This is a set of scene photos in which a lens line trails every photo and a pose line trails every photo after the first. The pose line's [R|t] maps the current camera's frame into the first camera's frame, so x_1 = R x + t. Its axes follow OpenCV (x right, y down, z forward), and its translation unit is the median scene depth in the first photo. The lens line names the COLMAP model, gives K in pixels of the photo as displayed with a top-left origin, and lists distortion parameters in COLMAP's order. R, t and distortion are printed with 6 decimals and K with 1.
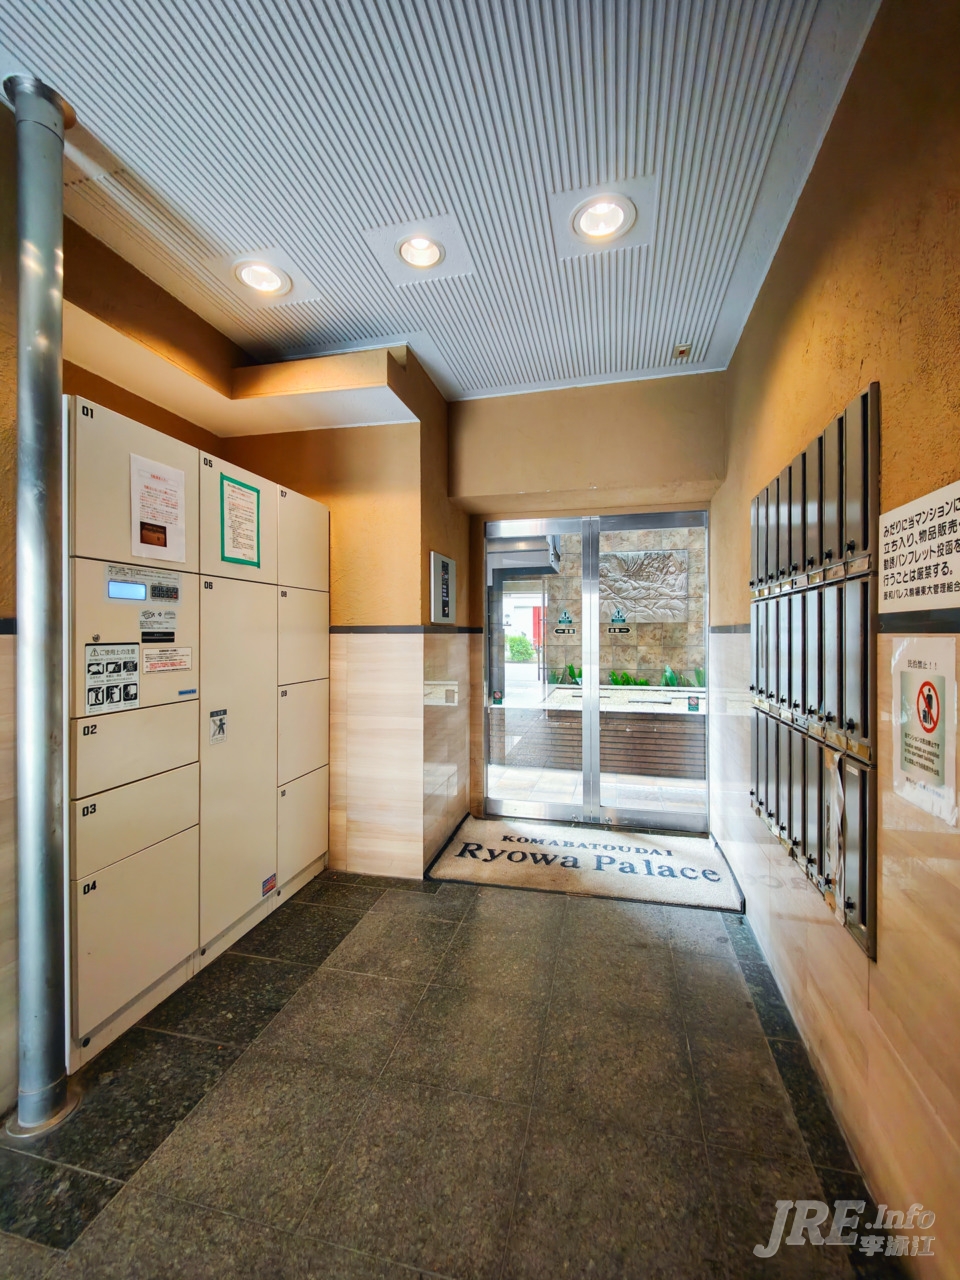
lens RADIAL K [[553.0, 0, 480.0], [0, 553.0, 640.0], [0, 0, 1]] dist [0.016122, -0.013558]
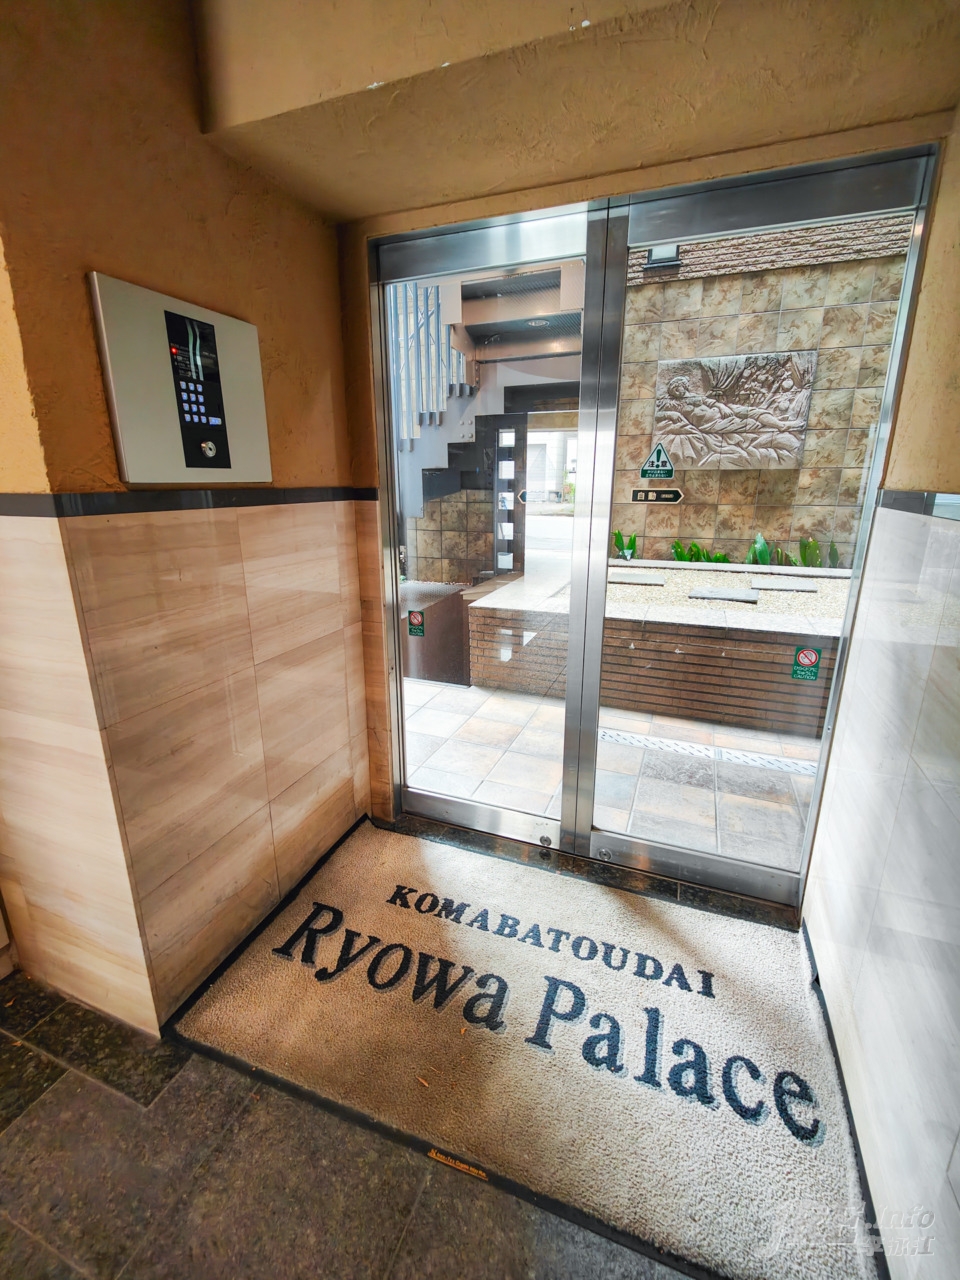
lens RADIAL K [[553.0, 0, 480.0], [0, 553.0, 640.0], [0, 0, 1]] dist [0.016122, -0.013558]
pose [[0.991342, 0.037336, -0.125881, 0.177016], [-0.002232, 0.963373, 0.268156, -0.025628], [0.131283, -0.265553, 0.955116, 0.537364]]
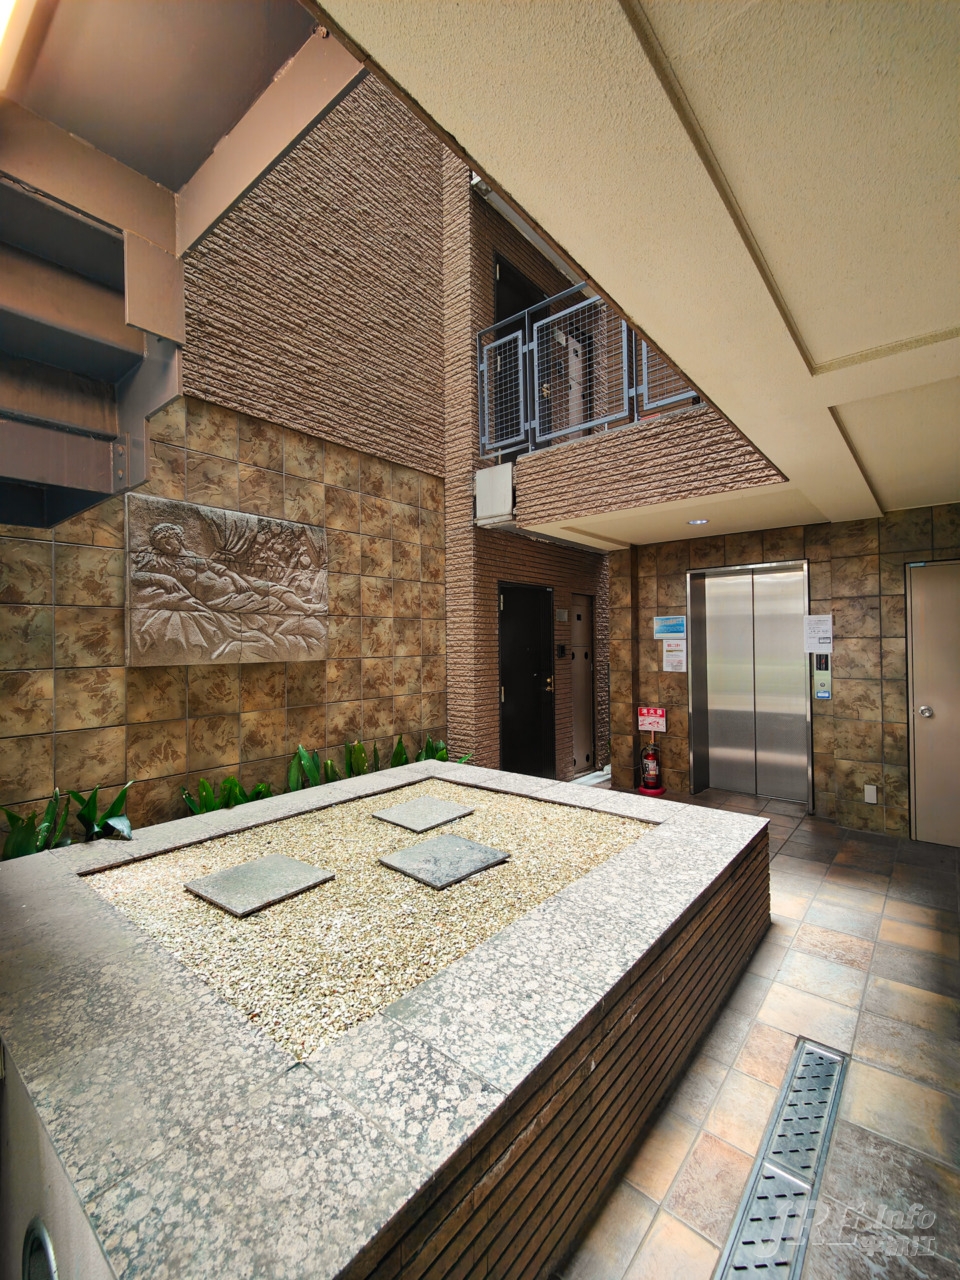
lens RADIAL K [[553.0, 0, 480.0], [0, 553.0, 640.0], [0, 0, 1]] dist [0.016122, -0.013558]
pose [[0.447540, 0.003290, 0.894258, -0.101516], [0.017188, 0.999777, -0.012280, -0.091279], [-0.894099, 0.020866, 0.447383, 1.327759]]
